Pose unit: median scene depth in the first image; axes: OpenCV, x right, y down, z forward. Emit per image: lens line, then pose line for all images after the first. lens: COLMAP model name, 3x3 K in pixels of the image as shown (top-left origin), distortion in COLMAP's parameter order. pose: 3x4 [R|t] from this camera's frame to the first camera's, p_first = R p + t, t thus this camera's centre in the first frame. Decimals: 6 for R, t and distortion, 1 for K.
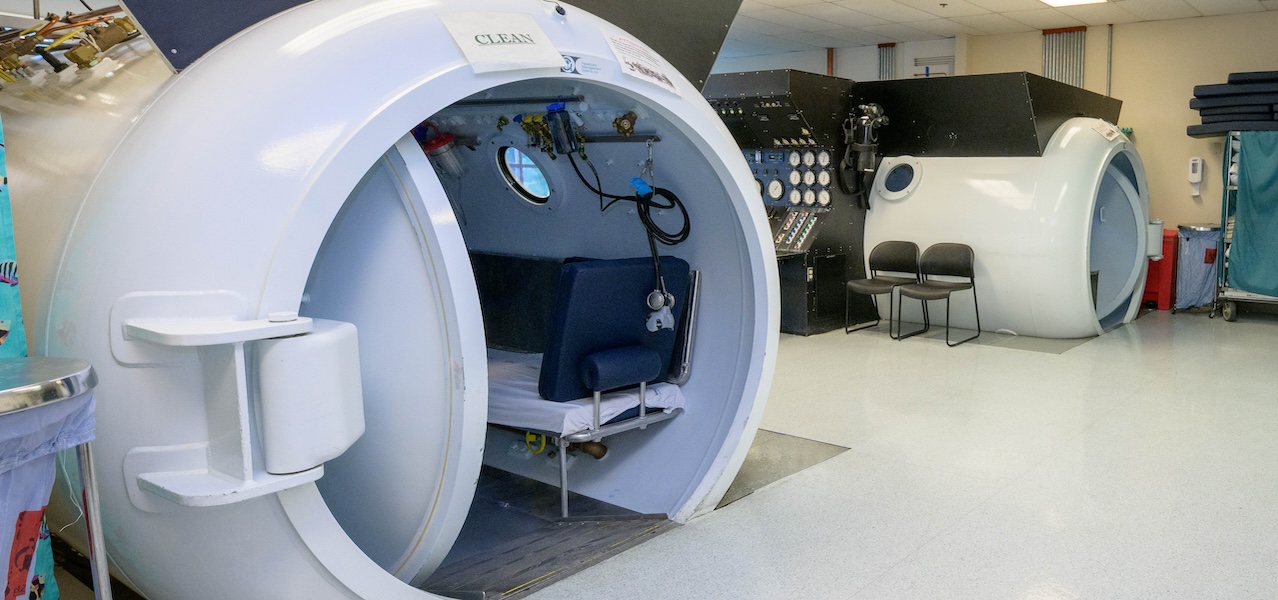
lens RADIAL K [[1021.2, 0, 639.0], [0, 1021.2, 300.0], [0, 0, 1]] dist [0.001103, -0.003977]
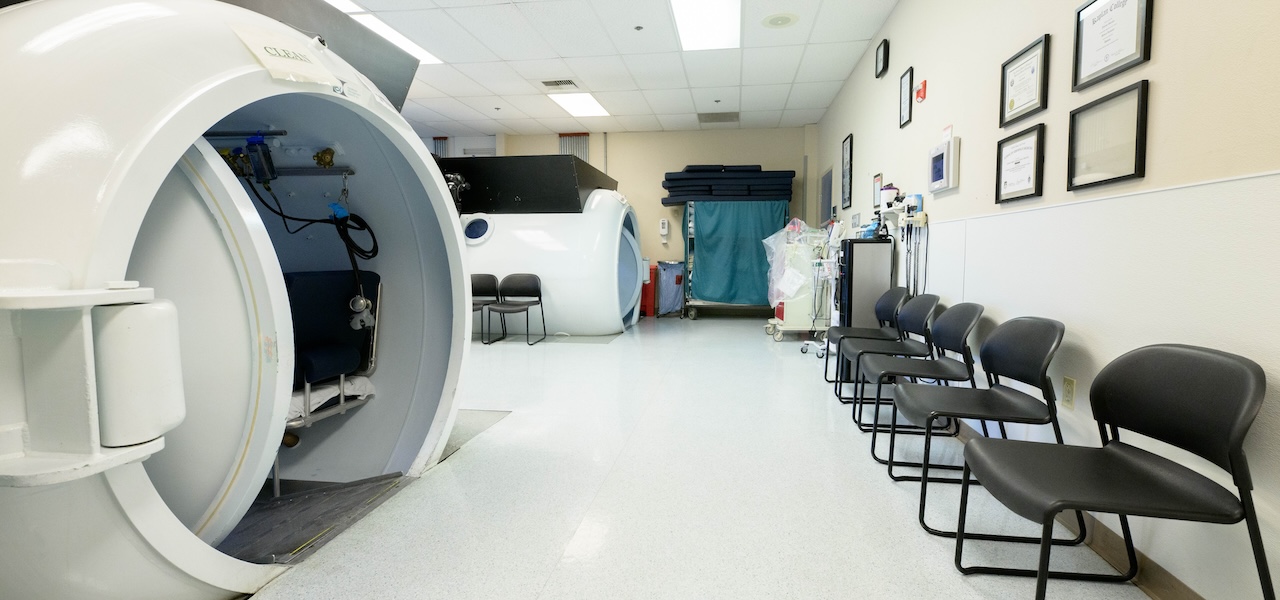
lens RADIAL K [[744.4, 0, 640.0], [0, 744.4, 300.0], [0, 0, 1]] dist [-0.002878, -0.001439]
pose [[0.854522, -0.023661, 0.518876, -0.102833], [0.048630, 0.998219, -0.034568, 0.027973], [-0.517133, 0.054772, 0.854150, 0.048777]]
